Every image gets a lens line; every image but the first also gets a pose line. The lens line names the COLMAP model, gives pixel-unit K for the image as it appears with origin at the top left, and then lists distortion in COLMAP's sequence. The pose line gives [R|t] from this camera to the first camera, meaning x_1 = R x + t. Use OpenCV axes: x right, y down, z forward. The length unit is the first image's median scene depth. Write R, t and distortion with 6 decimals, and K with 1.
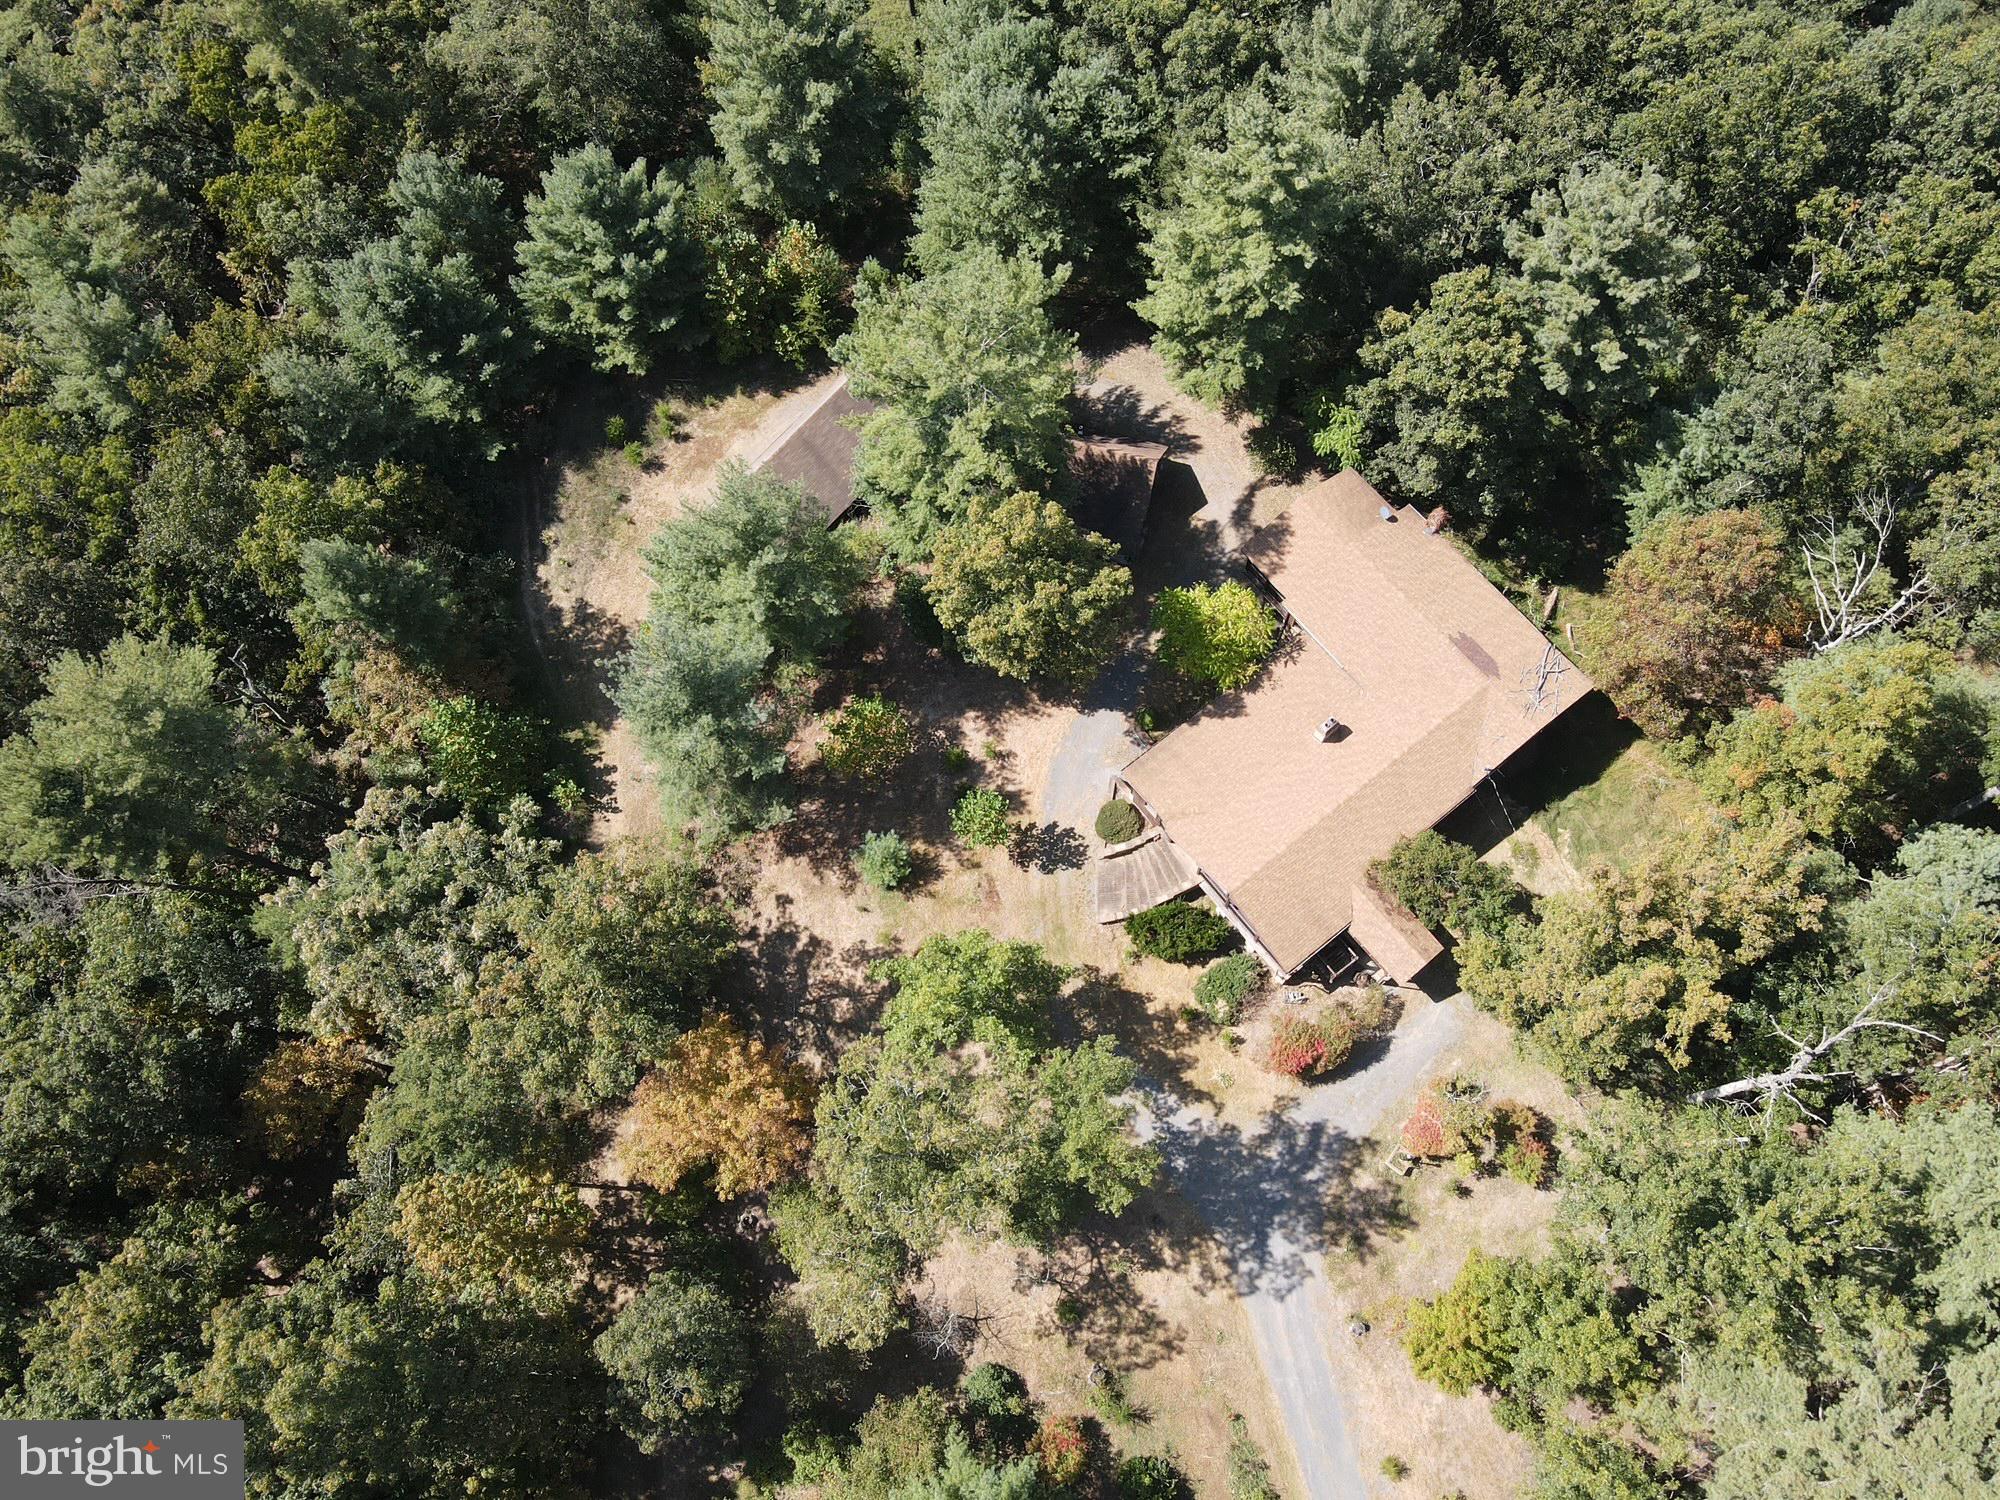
lens RADIAL K [[1481.3, 0, 1000.0], [0, 1481.3, 750.0], [0, 0, 1]] dist [0.009714, 0.012610]
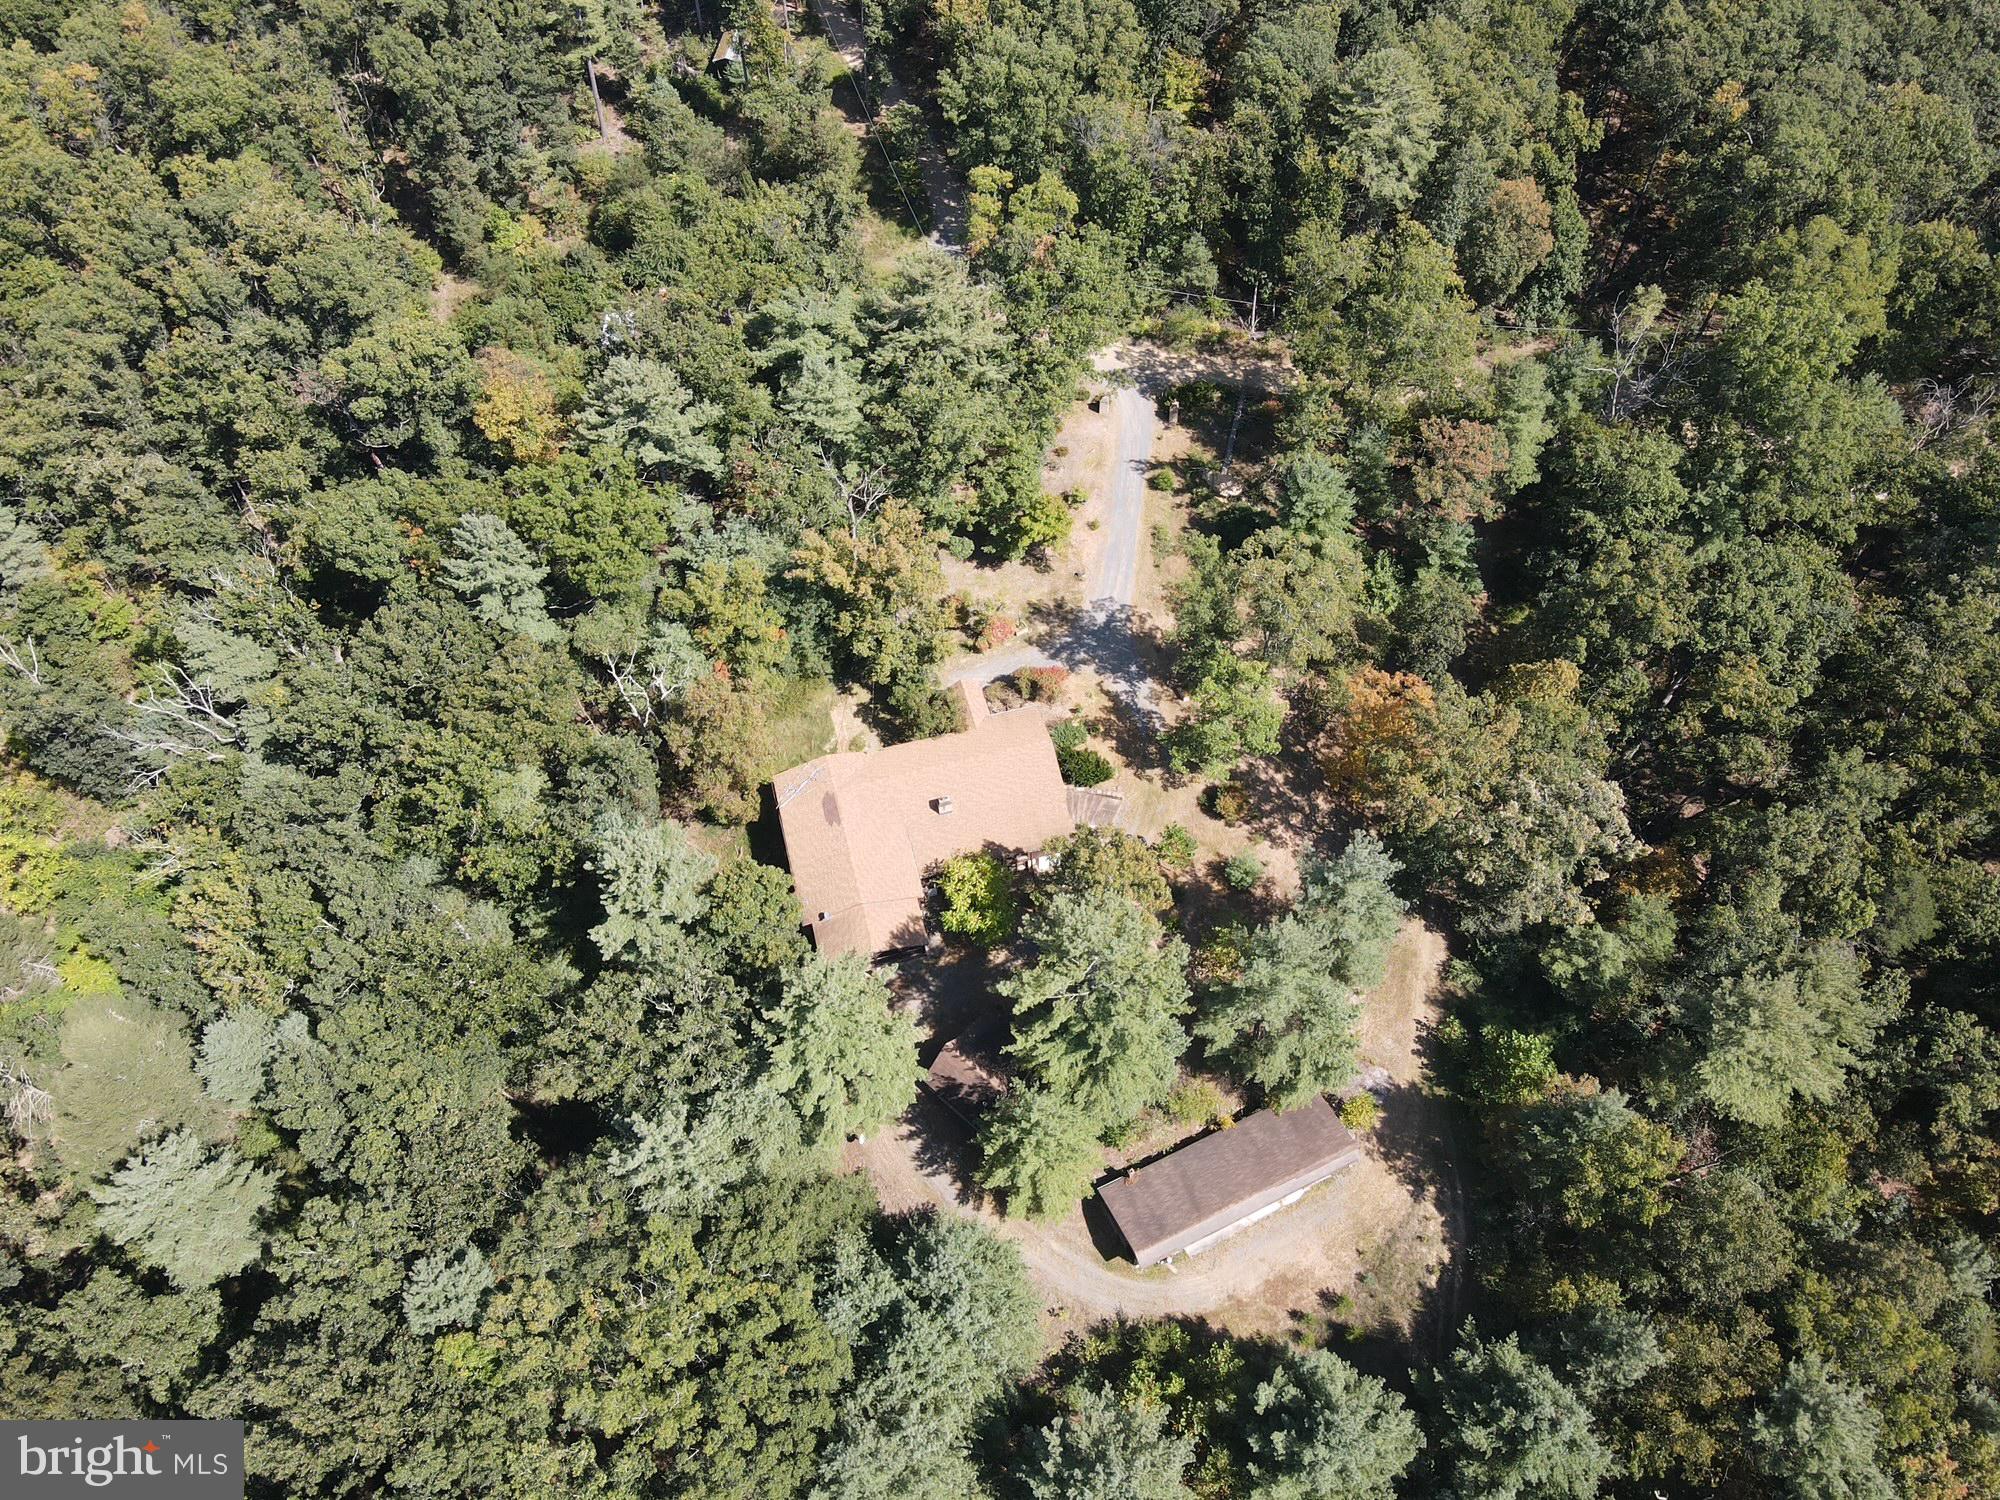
lens RADIAL K [[1481.3, 0, 1000.0], [0, 1481.3, 750.0], [0, 0, 1]] dist [0.009714, 0.012610]
pose [[-0.914530, -0.298113, 0.273429, -0.234490], [0.397490, -0.536816, 0.744198, -1.104709], [-0.075073, 0.789277, 0.609431, 0.022260]]
